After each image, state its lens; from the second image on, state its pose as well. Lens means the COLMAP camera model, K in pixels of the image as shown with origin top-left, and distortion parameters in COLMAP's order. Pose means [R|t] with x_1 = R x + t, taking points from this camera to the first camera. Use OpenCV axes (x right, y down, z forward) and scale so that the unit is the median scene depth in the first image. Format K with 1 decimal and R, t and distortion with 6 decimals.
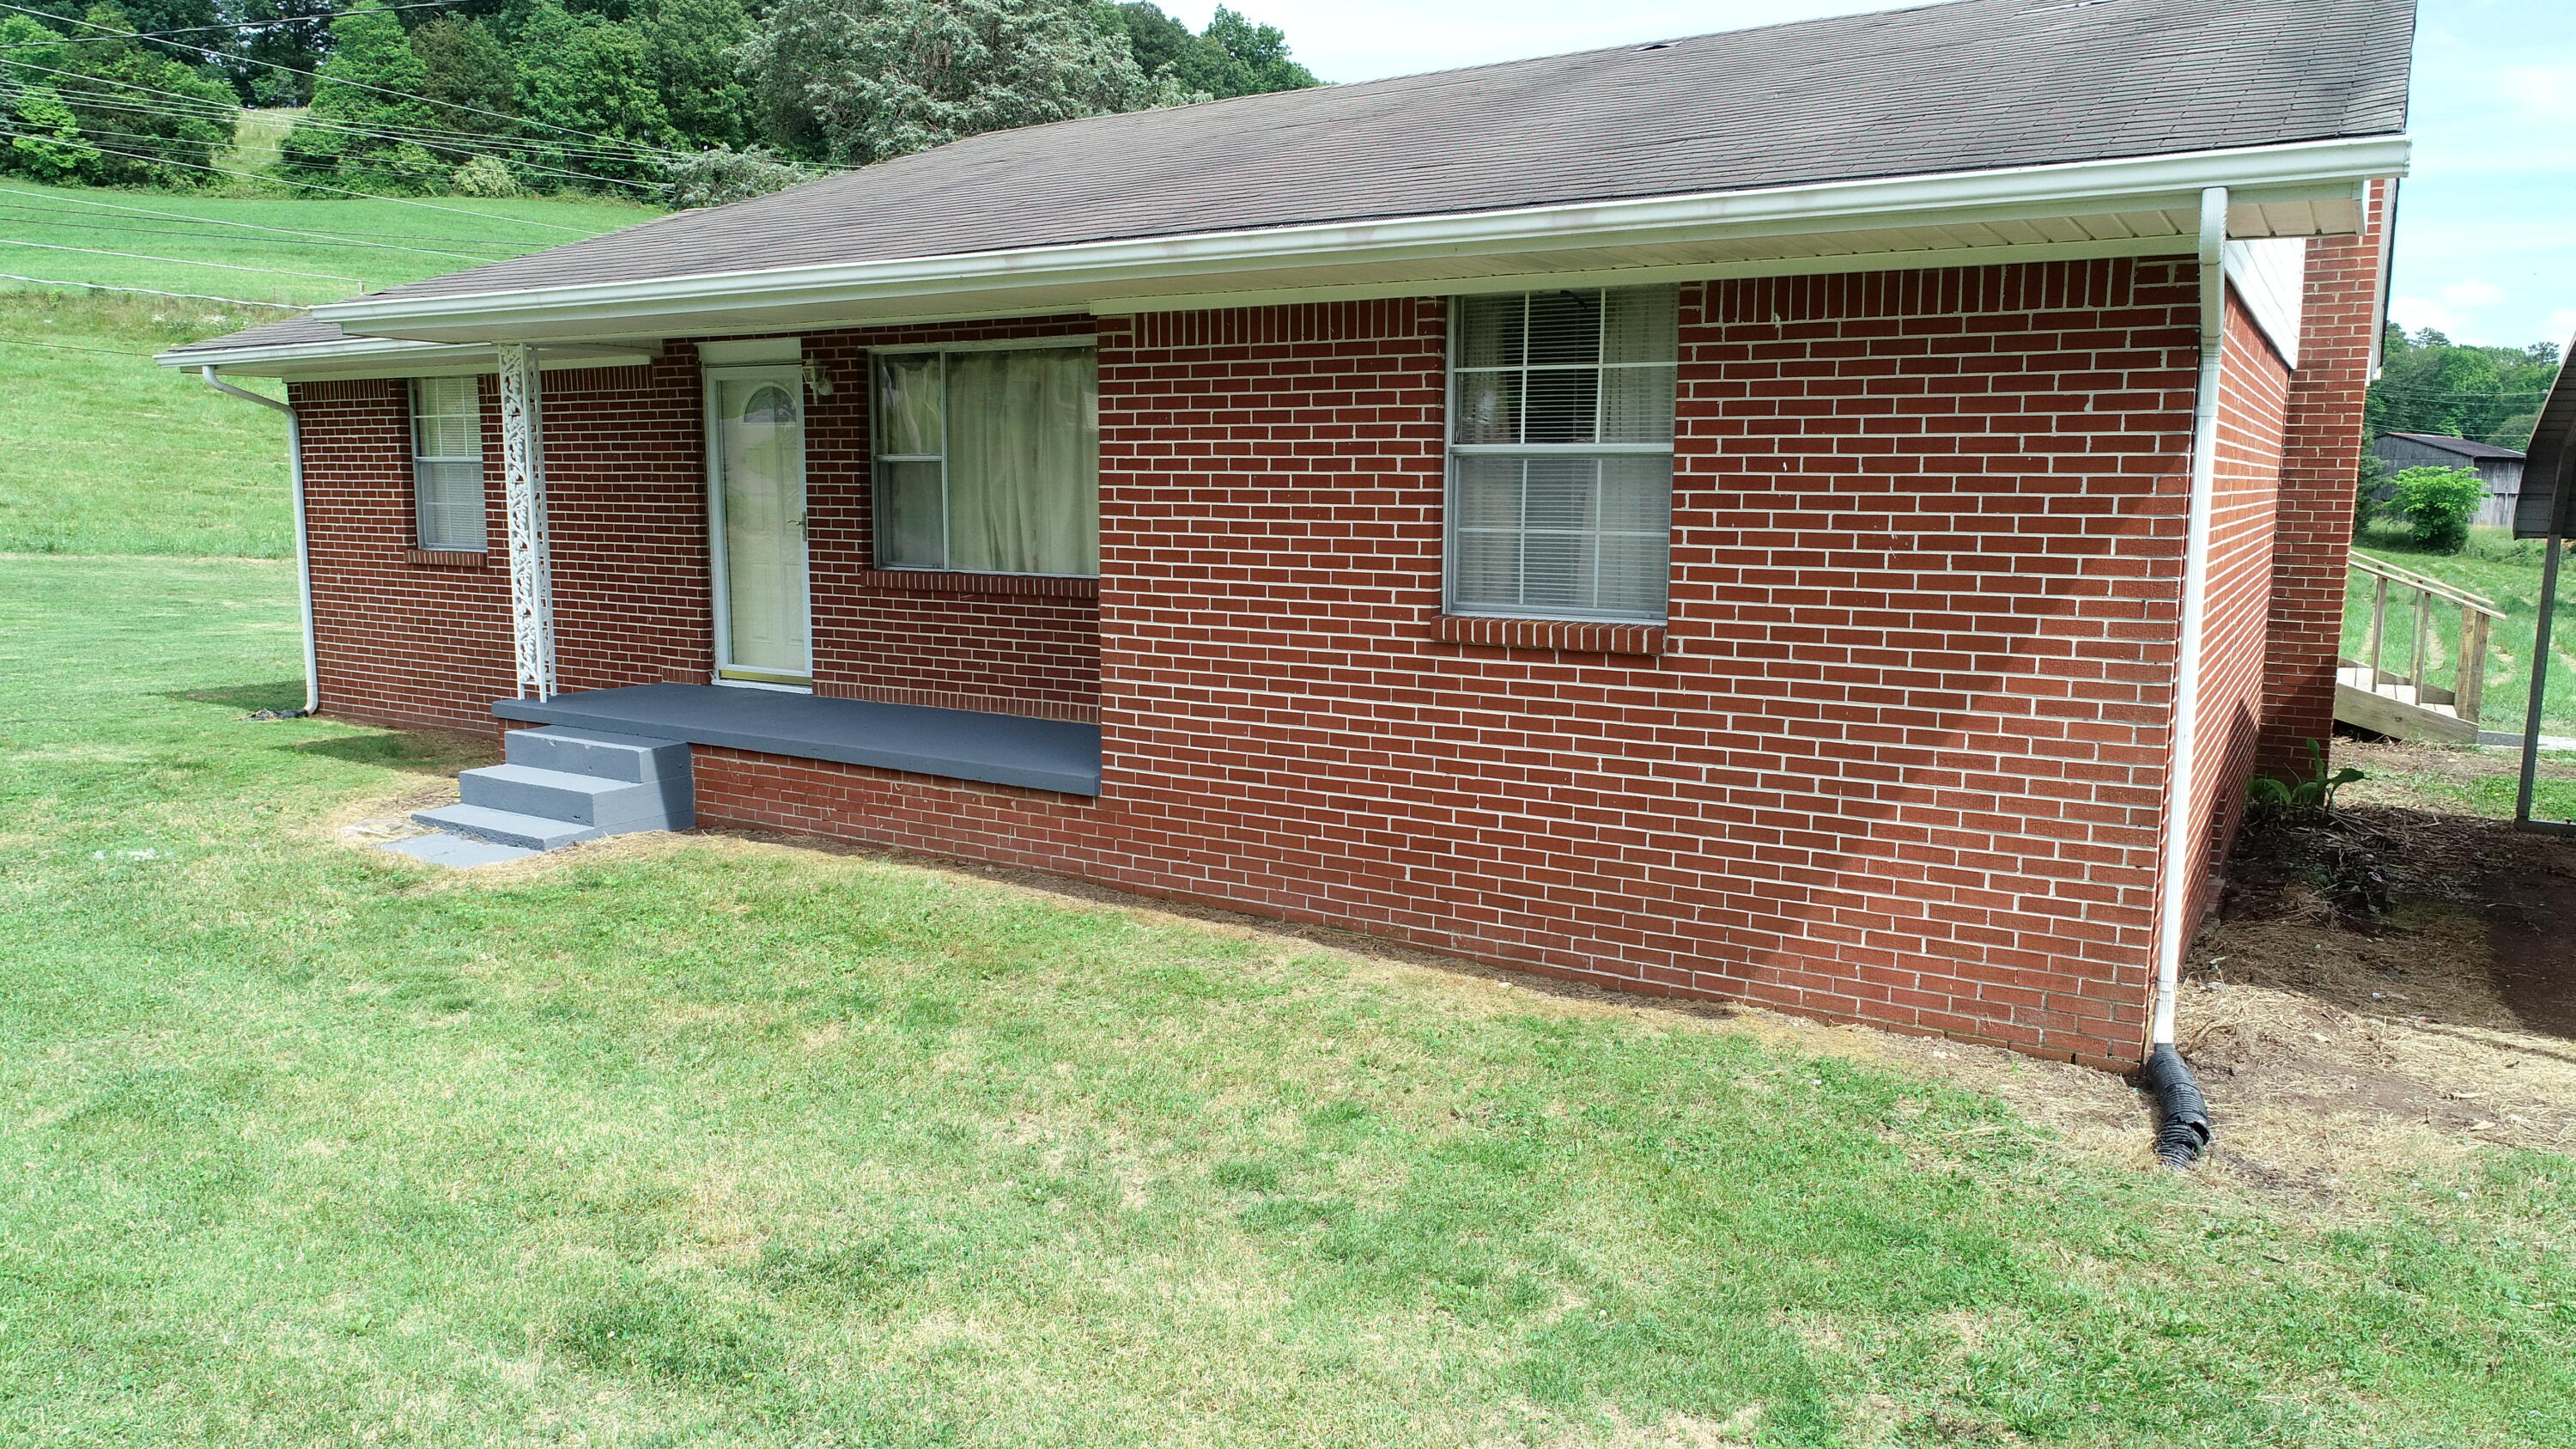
lens RADIAL K [[1718.9, 0, 1289.4], [0, 1718.9, 726.7], [0, 0, 1]] dist [-0.004605, 0.001082]
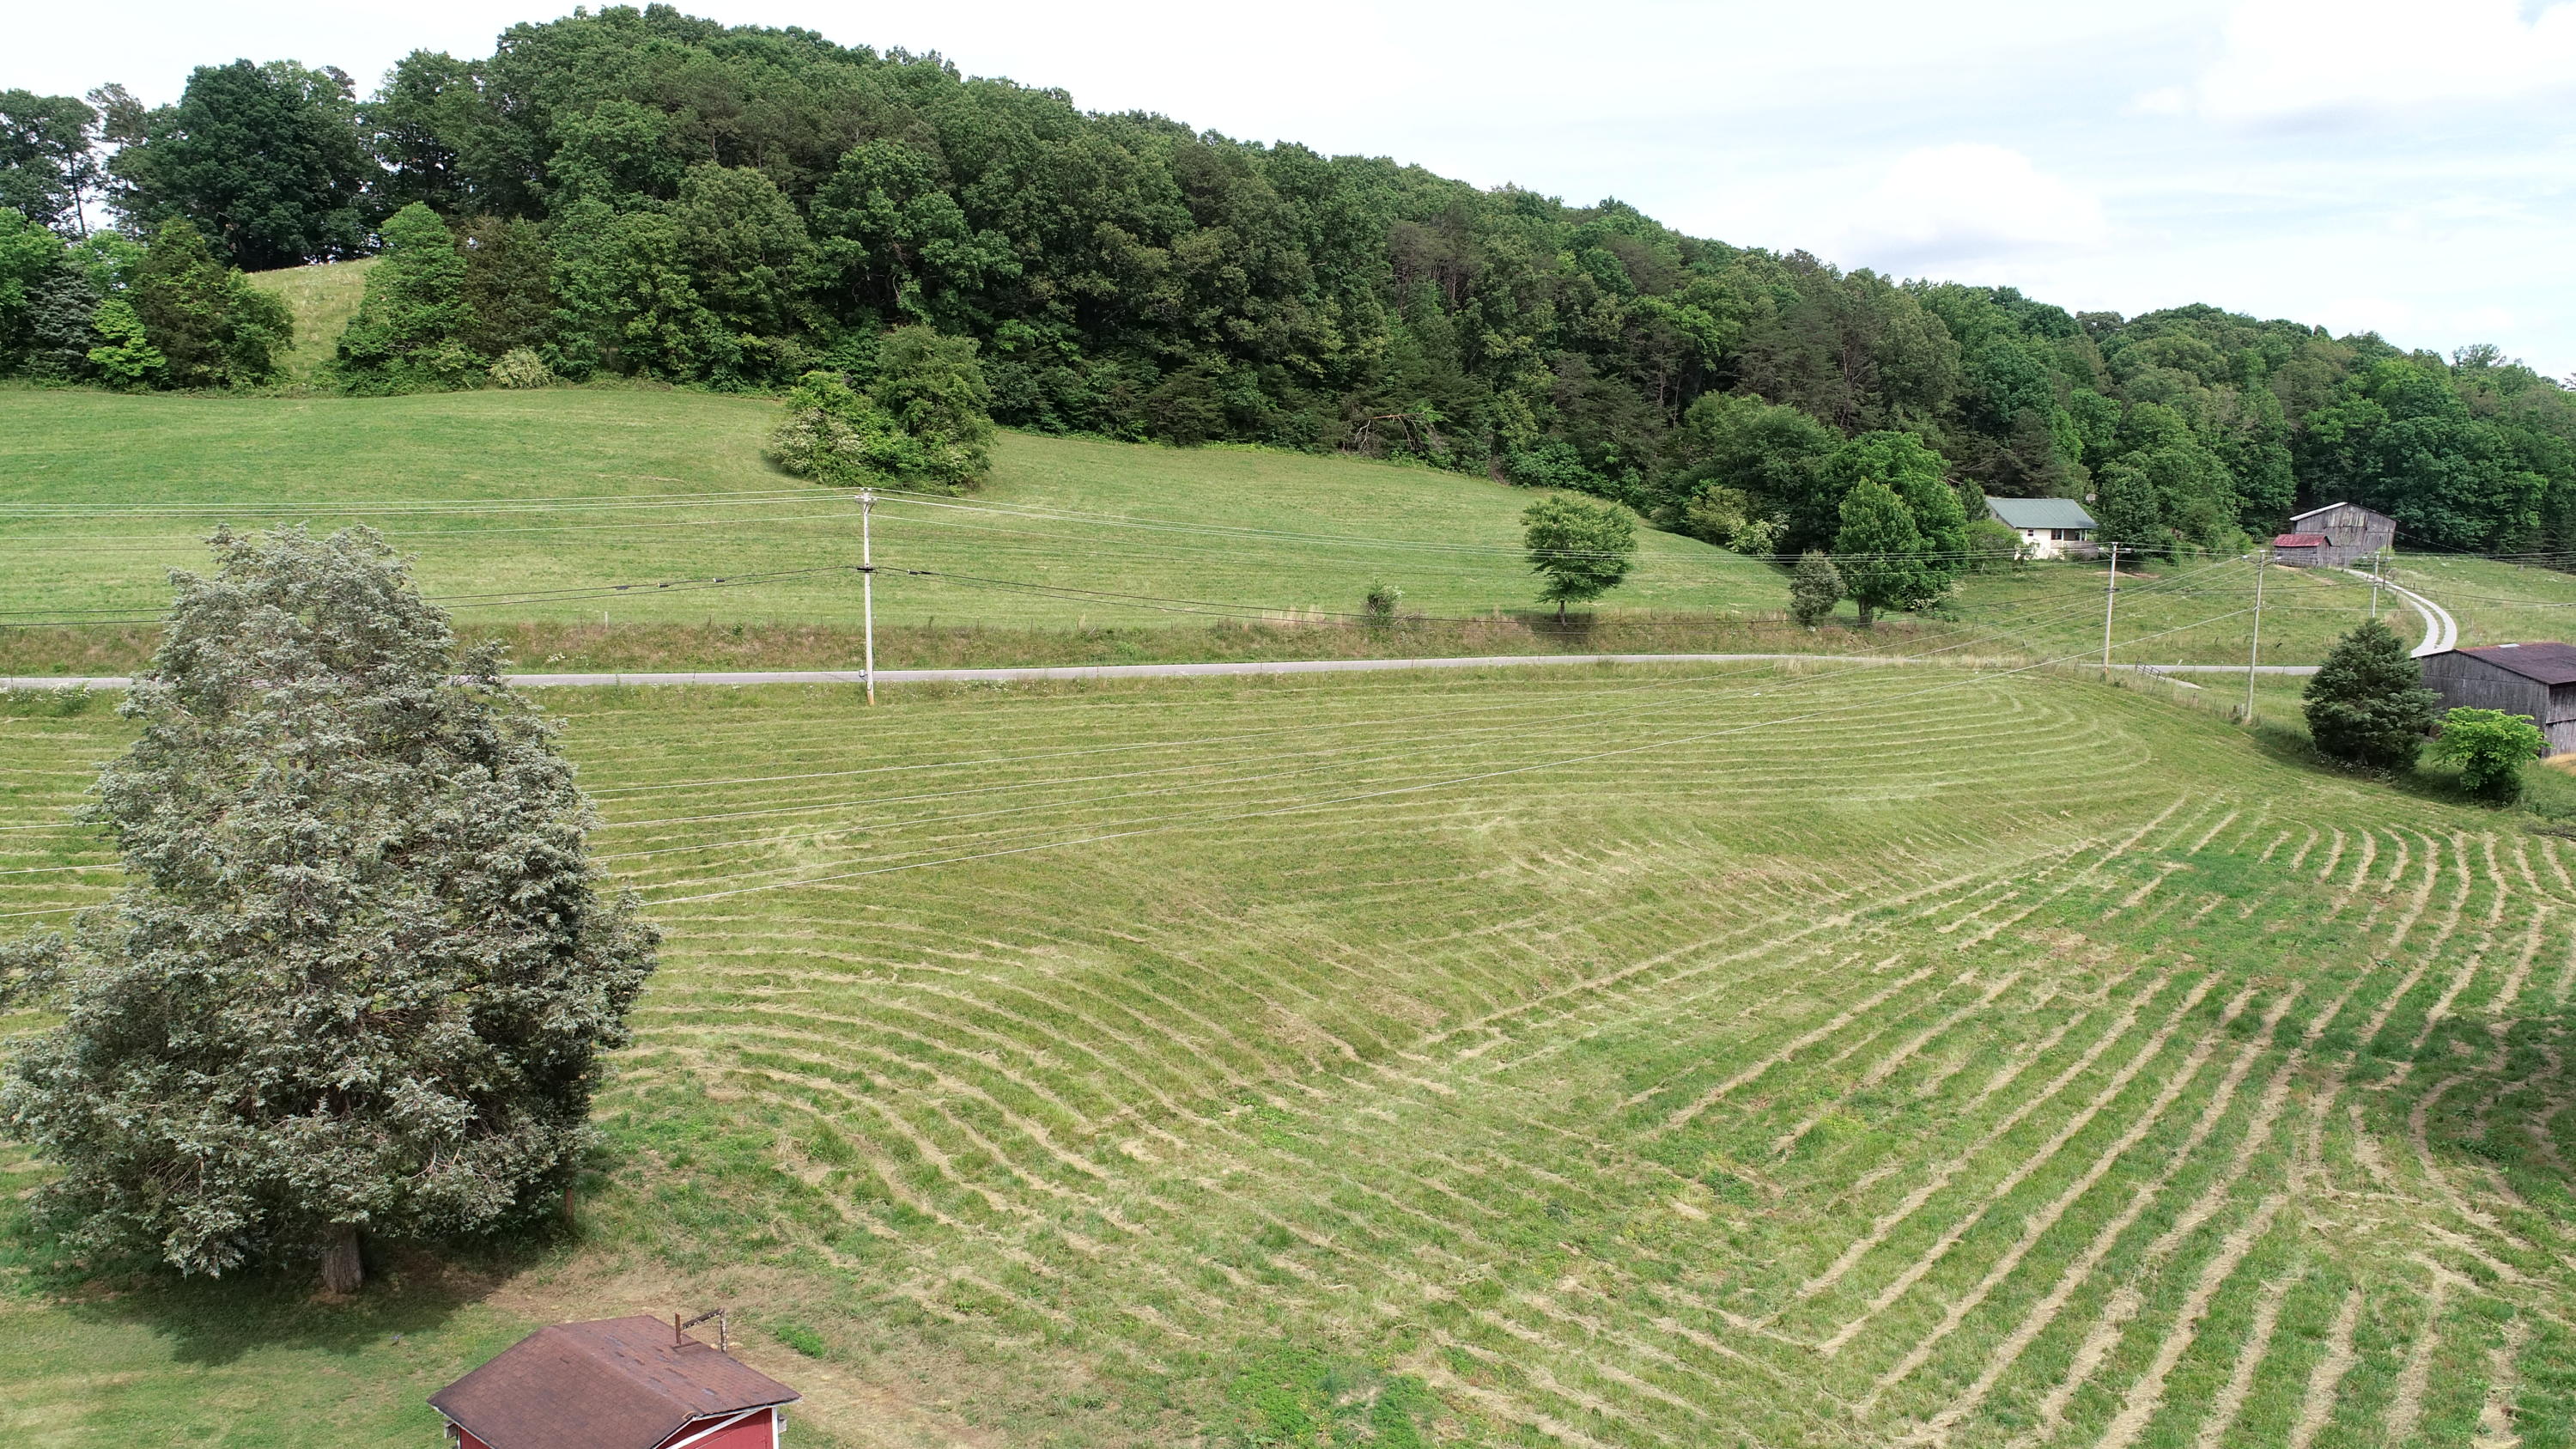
lens RADIAL K [[1718.9, 0, 1287.0], [0, 1718.9, 732.3], [0, 0, 1]] dist [-0.004605, 0.001082]
pose [[0.993452, 0.015267, -0.113229, 1.792639], [-0.015781, 0.999869, -0.003644, -1.620579], [0.113159, 0.005407, 0.993562, 0.312223]]
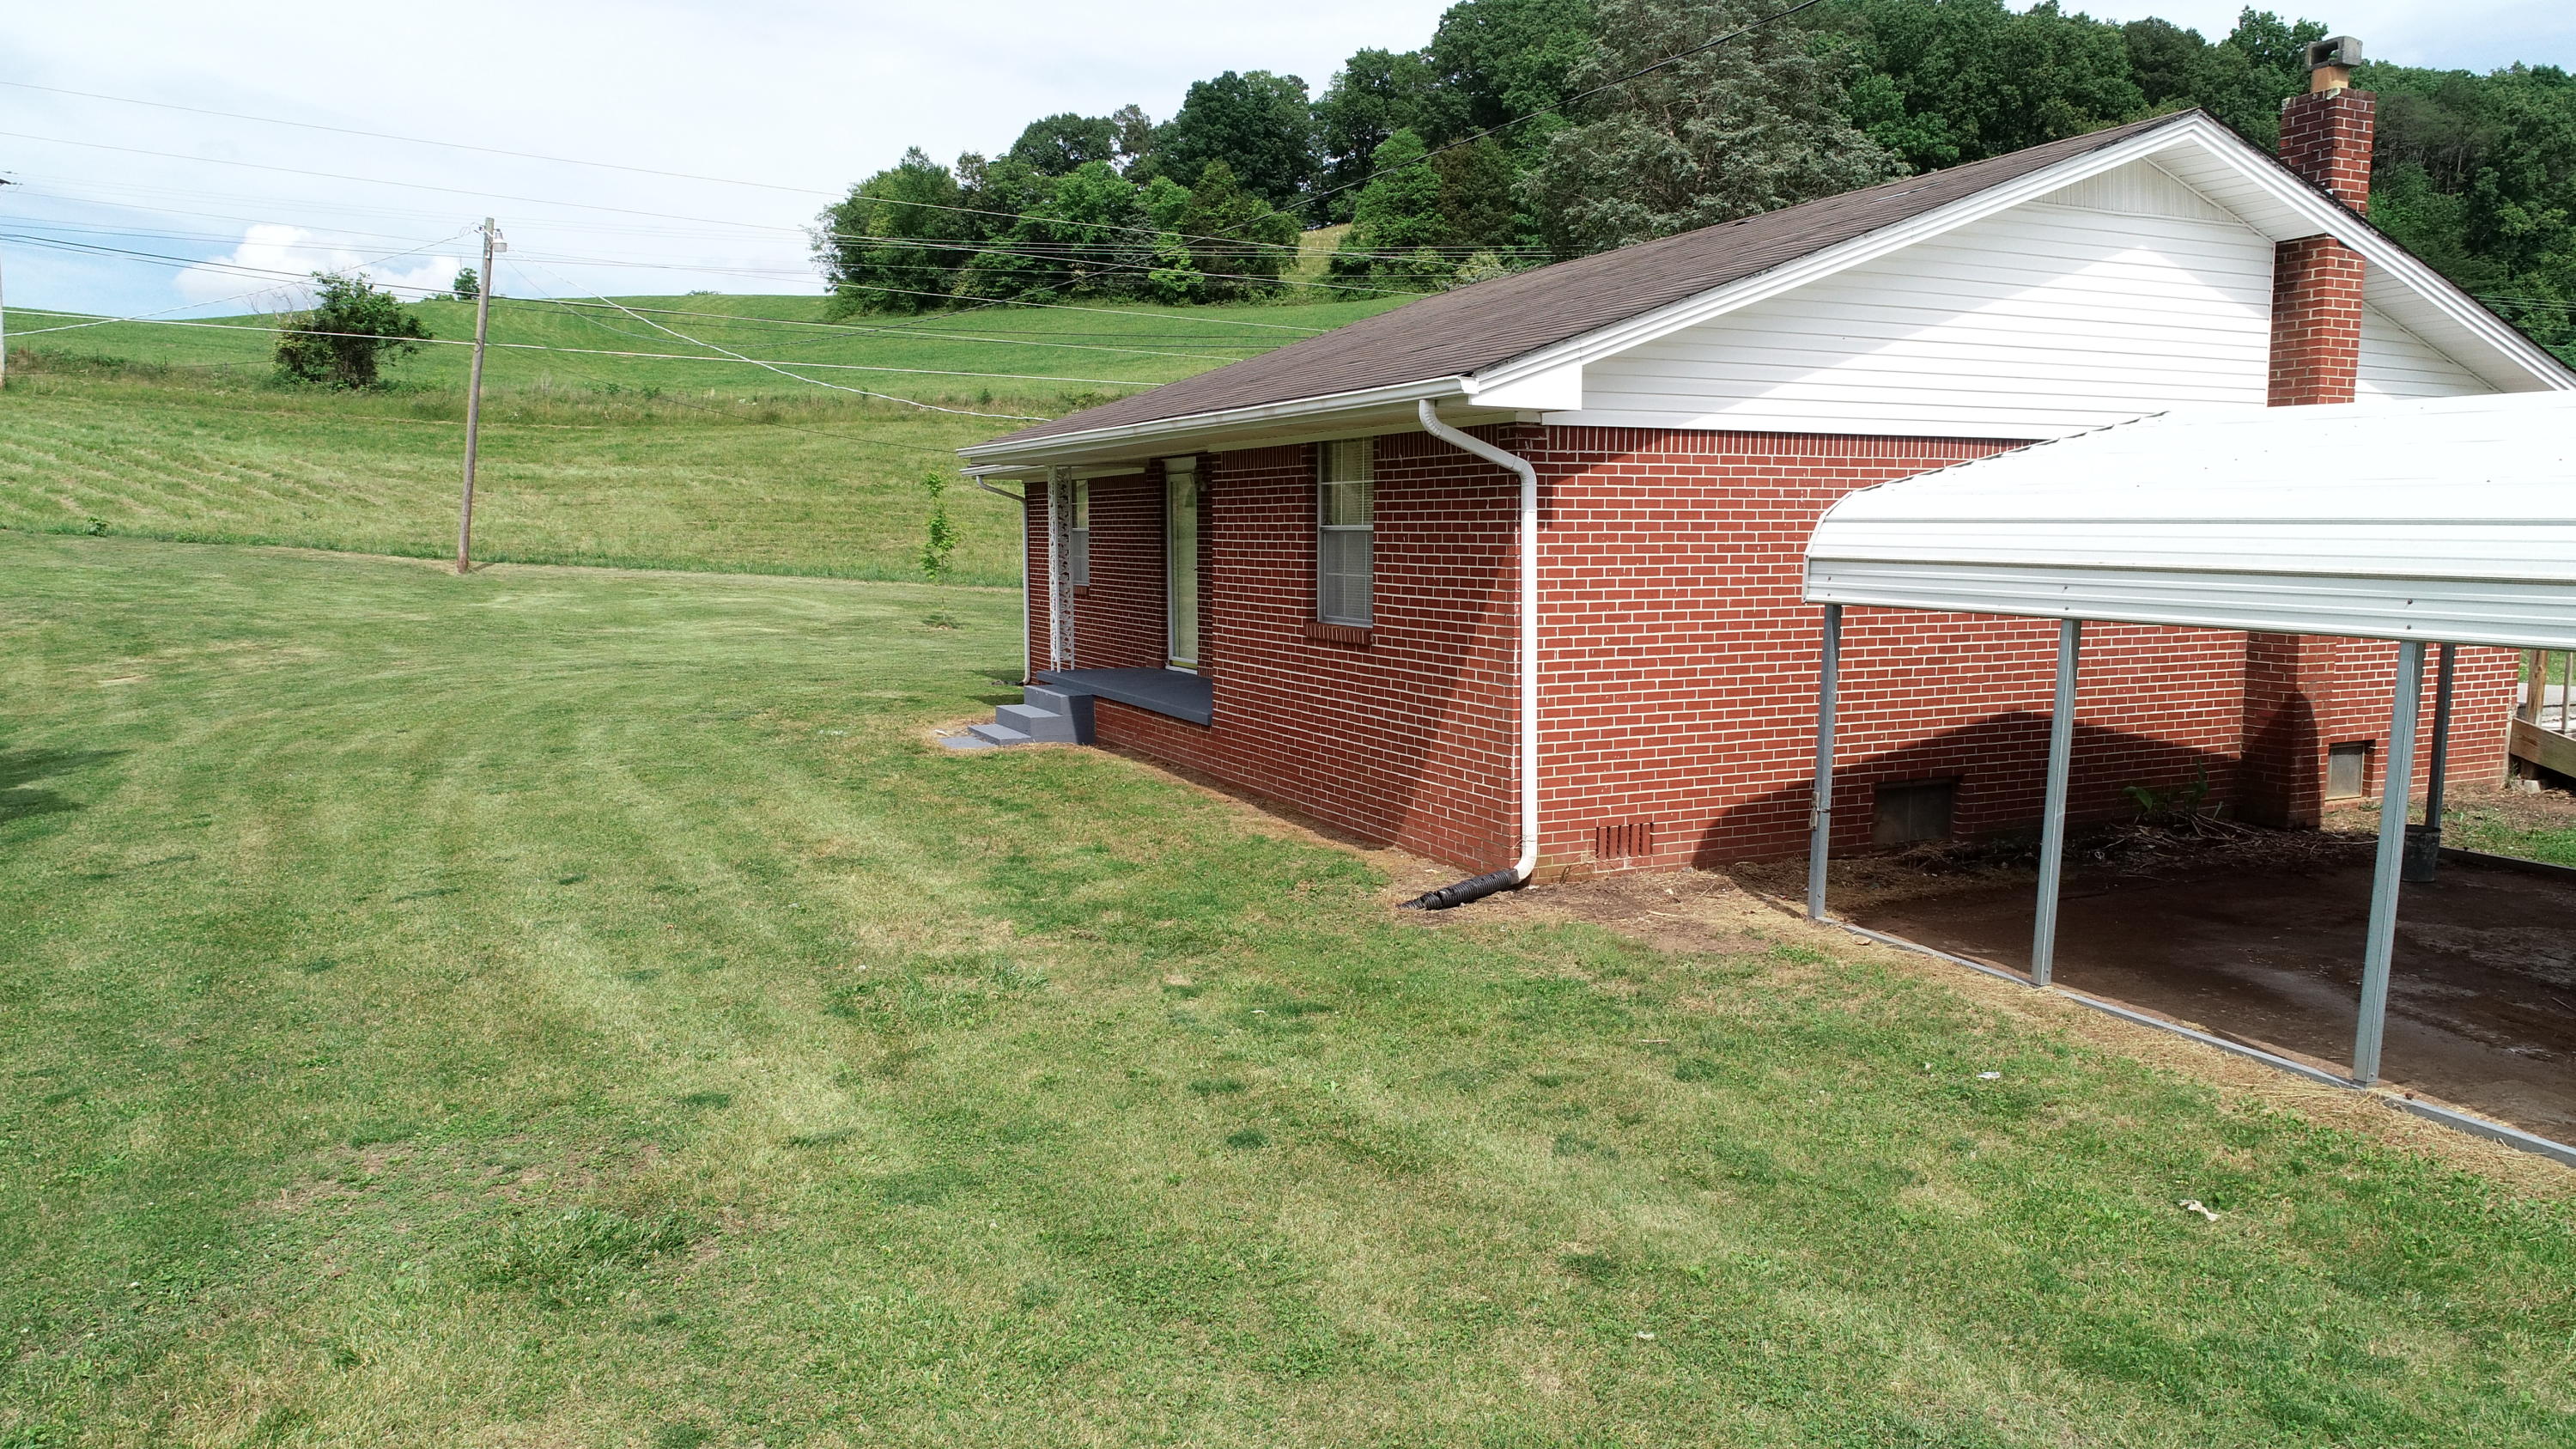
lens RADIAL K [[1718.9, 0, 1287.5], [0, 1718.9, 728.8], [0, 0, 1]] dist [-0.004605, 0.001082]
pose [[0.844424, 0.055376, -0.532805, 0.772424], [-0.070372, 0.997490, -0.007858, 0.045314], [0.531033, 0.044130, 0.846201, -0.378148]]
